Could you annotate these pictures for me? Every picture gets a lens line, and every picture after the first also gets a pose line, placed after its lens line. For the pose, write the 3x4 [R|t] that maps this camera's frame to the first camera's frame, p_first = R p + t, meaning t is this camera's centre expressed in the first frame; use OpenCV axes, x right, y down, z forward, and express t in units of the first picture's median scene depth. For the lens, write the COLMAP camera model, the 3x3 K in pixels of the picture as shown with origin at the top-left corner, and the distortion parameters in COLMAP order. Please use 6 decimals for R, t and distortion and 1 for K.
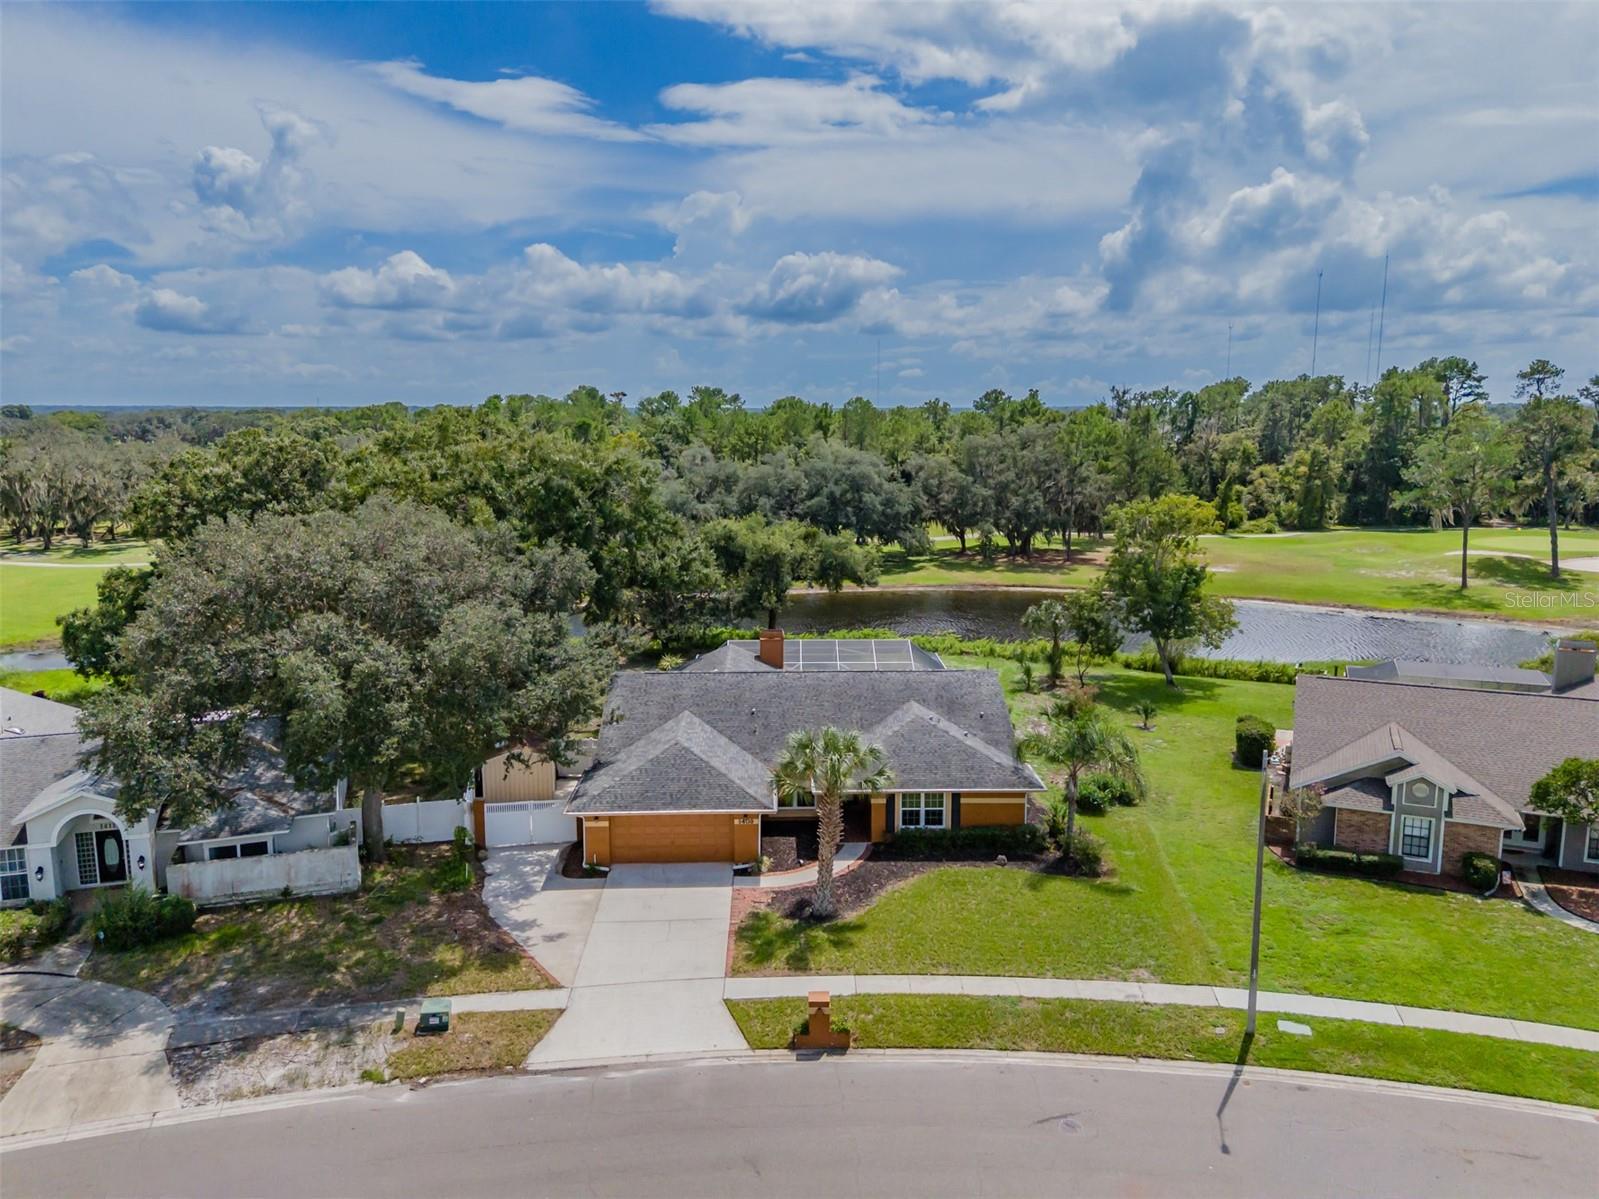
lens RADIAL K [[1172.2, 0, 799.5], [0, 1172.2, 599.5], [0, 0, 1]] dist [0.089477, -0.099165]
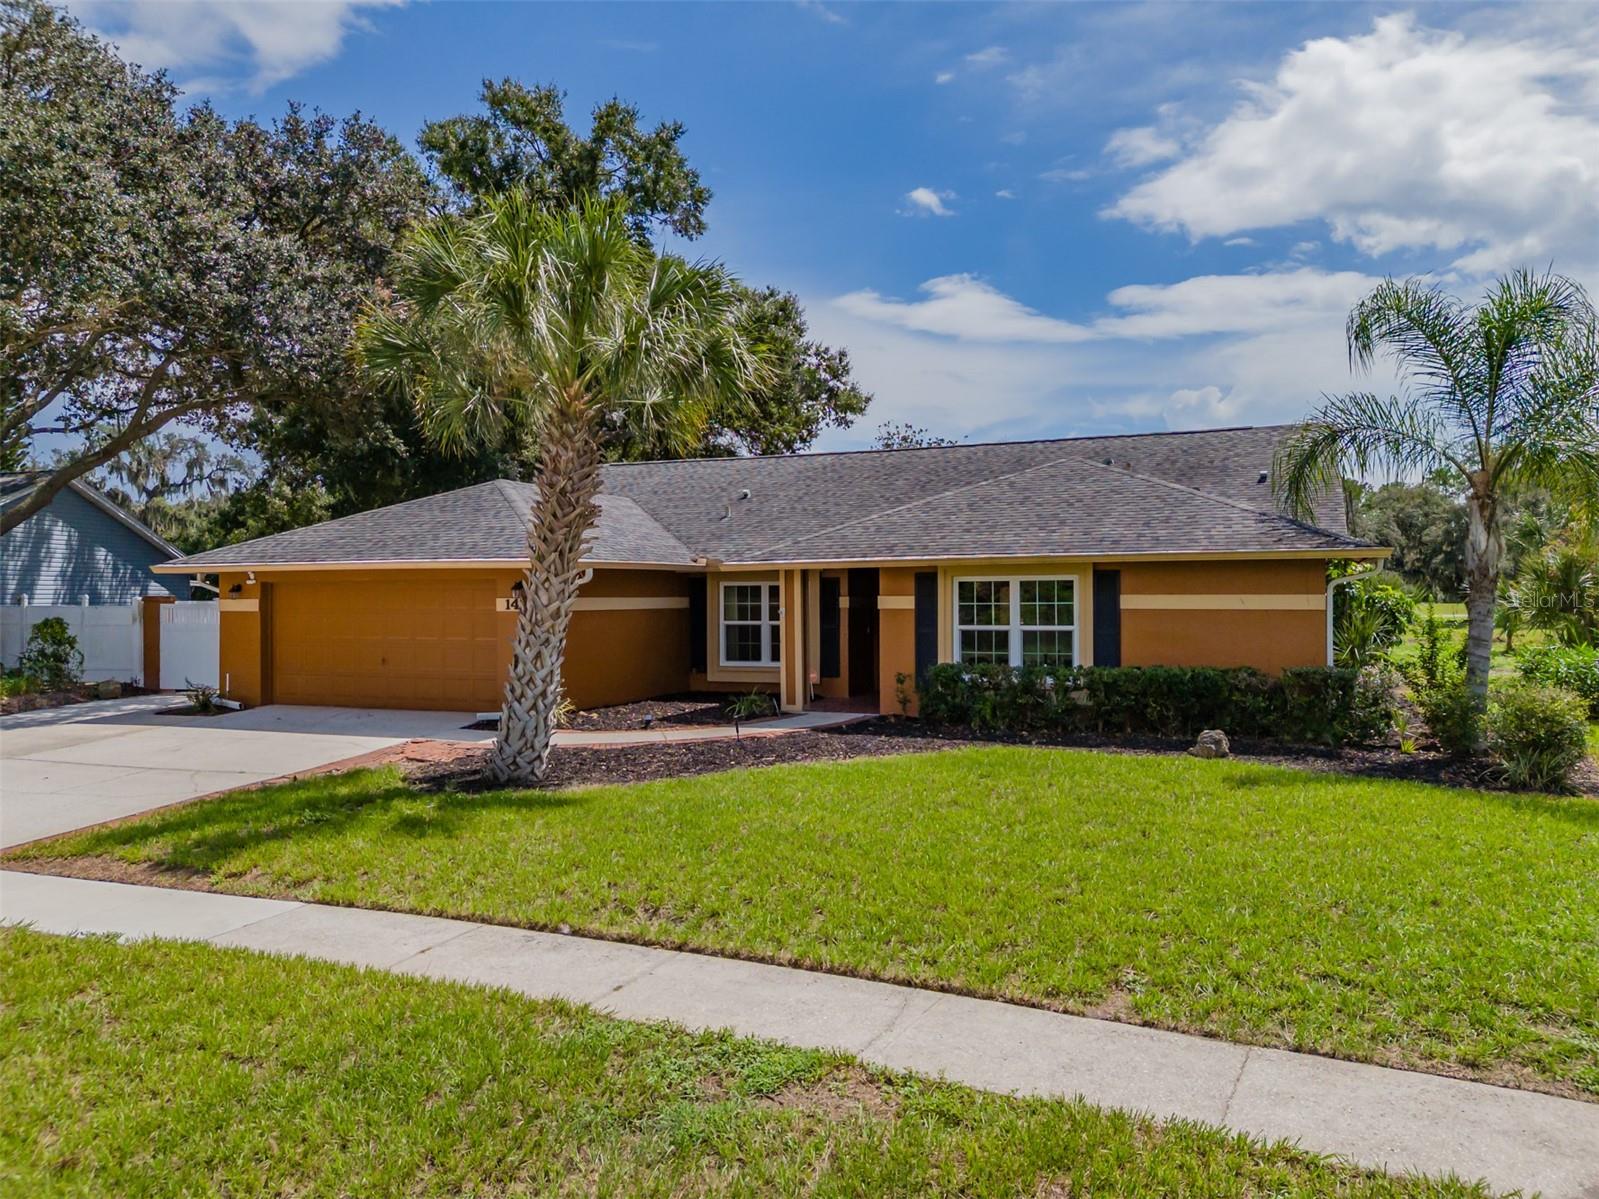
lens RADIAL K [[1170.7, 0, 799.5], [0, 1170.7, 599.5], [0, 0, 1]] dist [0.063500, -0.052906]
pose [[0.914546, -0.002145, -0.404476, 0.206571], [-0.061349, 0.987681, -0.143951, 0.244427], [0.399802, 0.156464, 0.903149, 0.693921]]
